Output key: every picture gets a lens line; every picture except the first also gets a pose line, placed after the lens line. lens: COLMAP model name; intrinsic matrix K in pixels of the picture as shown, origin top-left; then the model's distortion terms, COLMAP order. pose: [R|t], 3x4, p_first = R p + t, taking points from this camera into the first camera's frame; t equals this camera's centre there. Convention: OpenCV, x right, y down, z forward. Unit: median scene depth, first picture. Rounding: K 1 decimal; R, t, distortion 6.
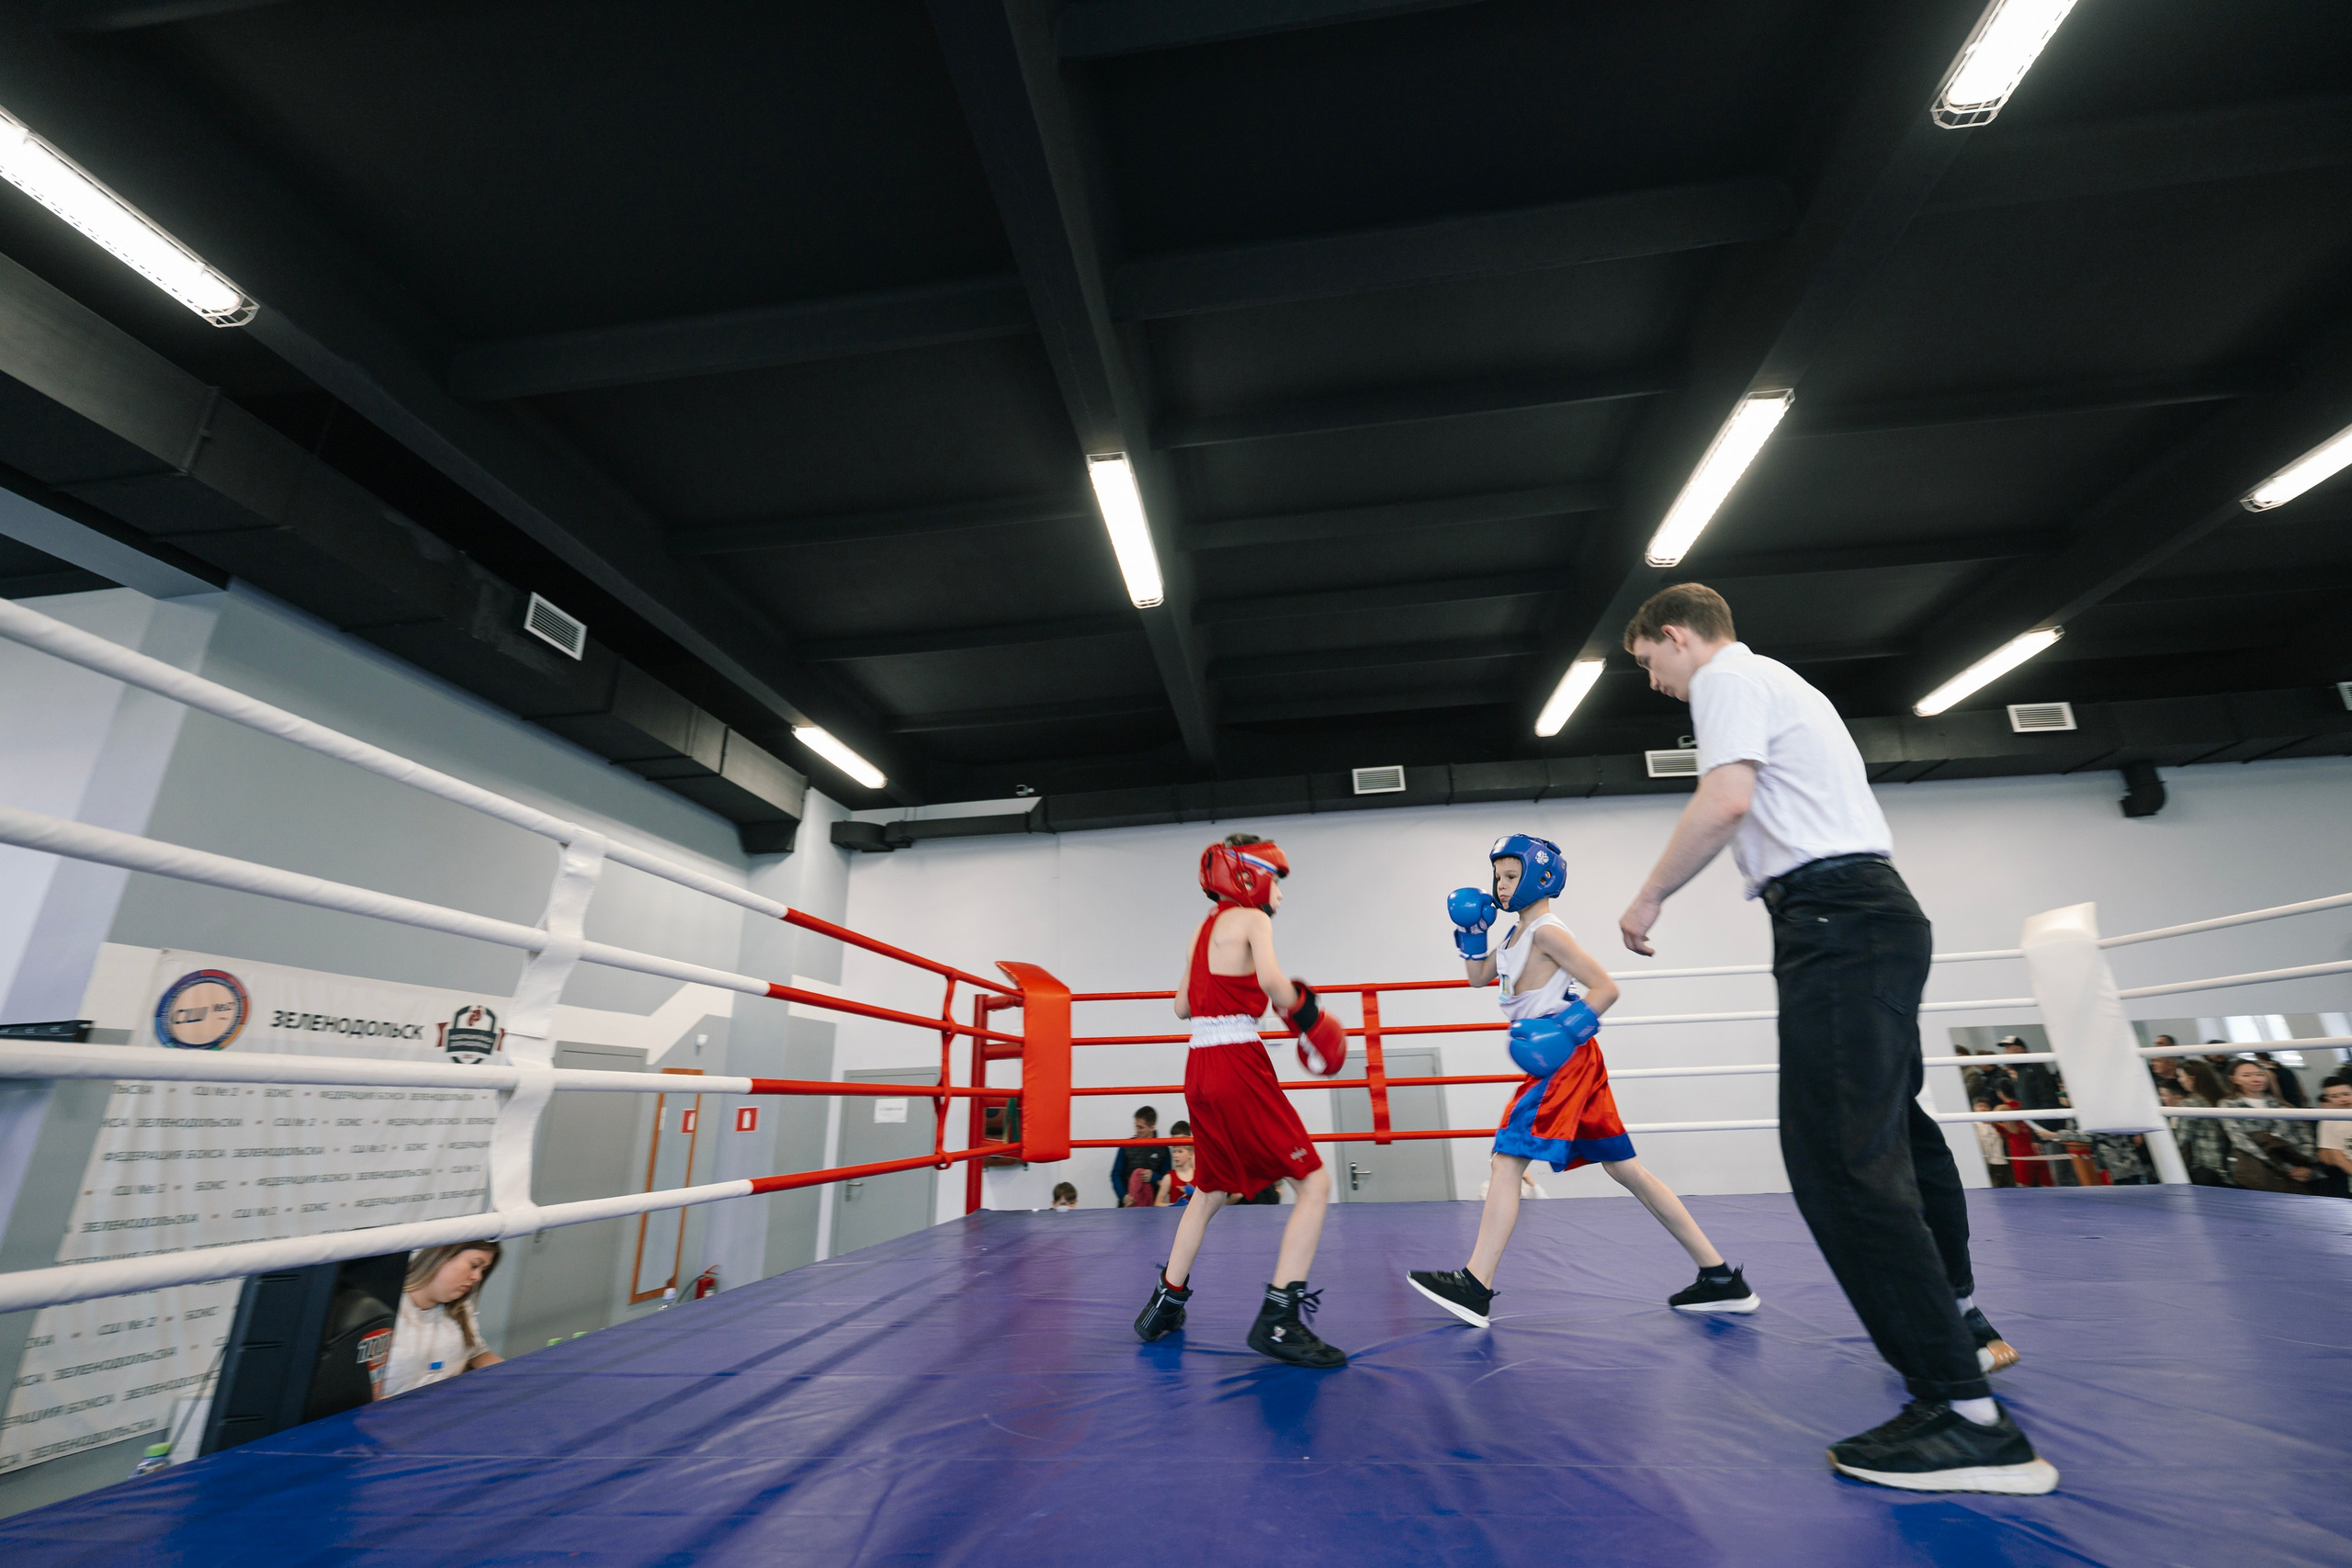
lens RADIAL K [[946.9, 0, 1177.8], [0, 946.9, 782.4], [0, 0, 1]] dist [-0.001603, -0.000368]
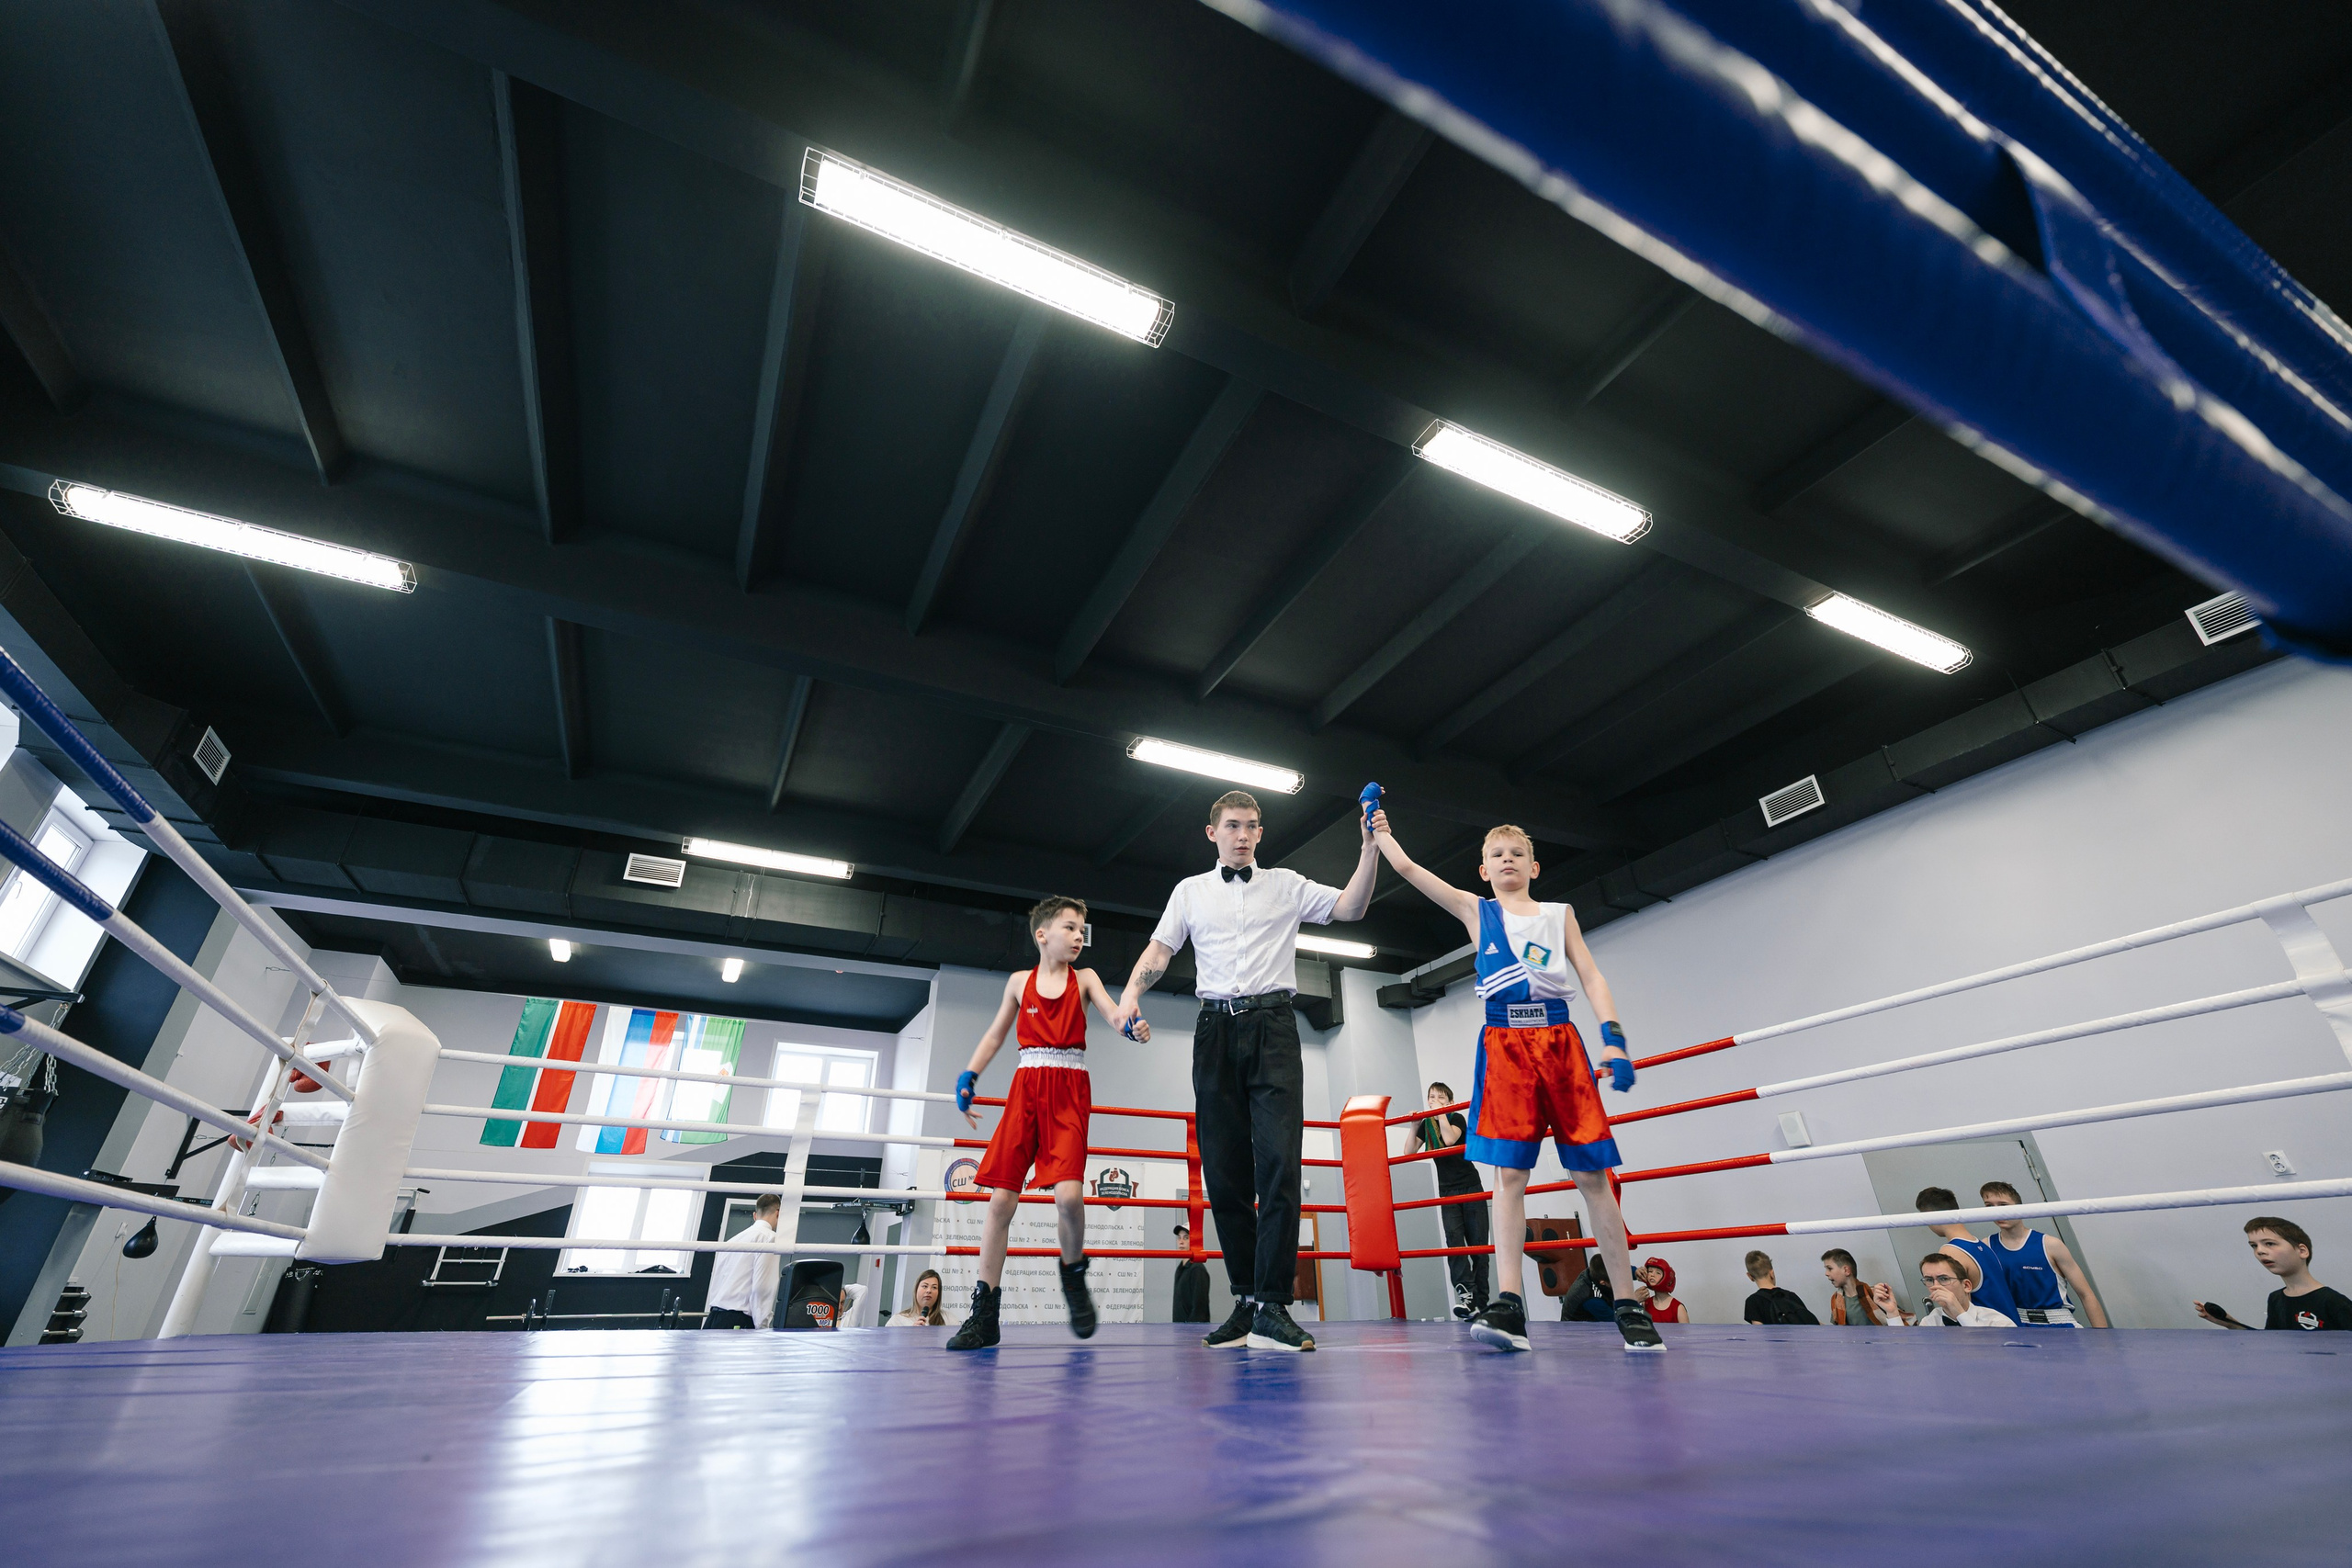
lens RADIAL K [[947.2, 0, 1161.3], [0, 947.2, 778.5], [0, 0, 1]] dist [0.000531, 0.000103]
pose [[0.544688, -0.382888, -0.746131, 0.739685], [0.262144, 0.922845, -0.282202, 0.093690], [0.796615, -0.041881, 0.603035, 0.104226]]
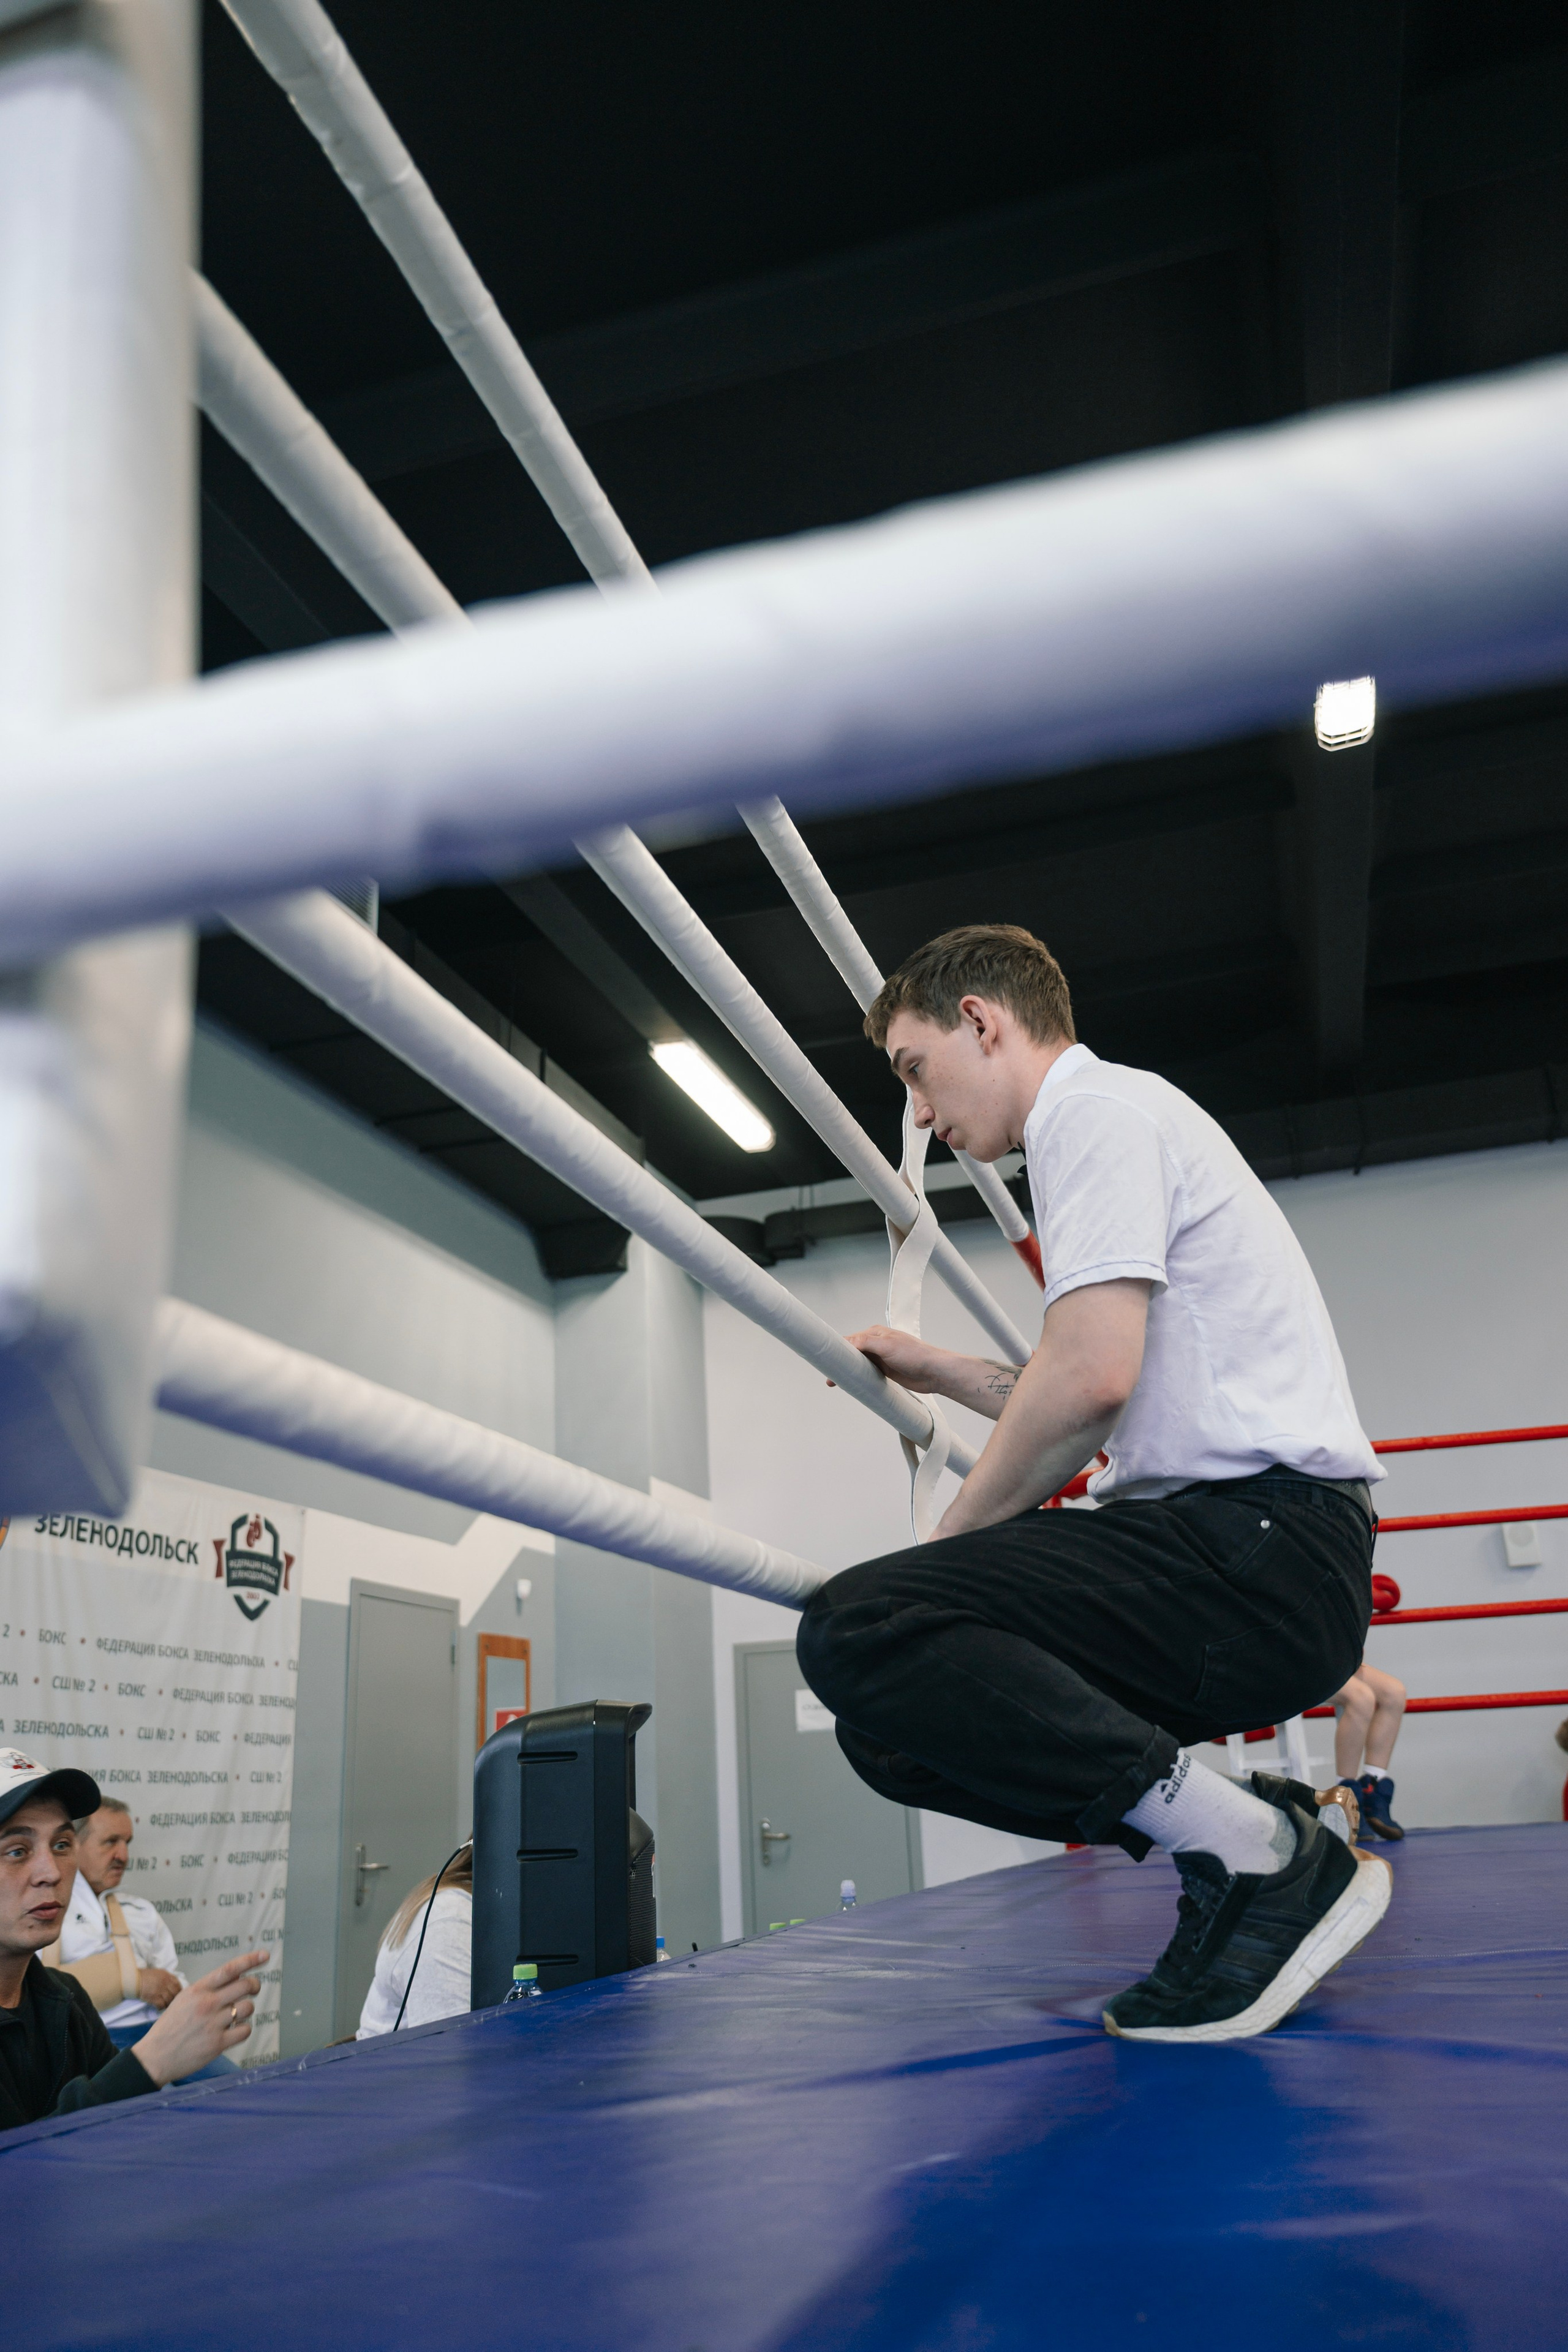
lens RADIAL K [[1719.4, 0, 782.5], [0, 1719.4, 1192.8], [0, 0, 1]] dist [-0.002029, -0.001168]
pose [[0.985260, -0.070890, -0.155684, -0.204488], [0.070741, 0.997474, -0.006501, 0.056262], [0.155751, -0.004609, 0.987786, -0.045018]]
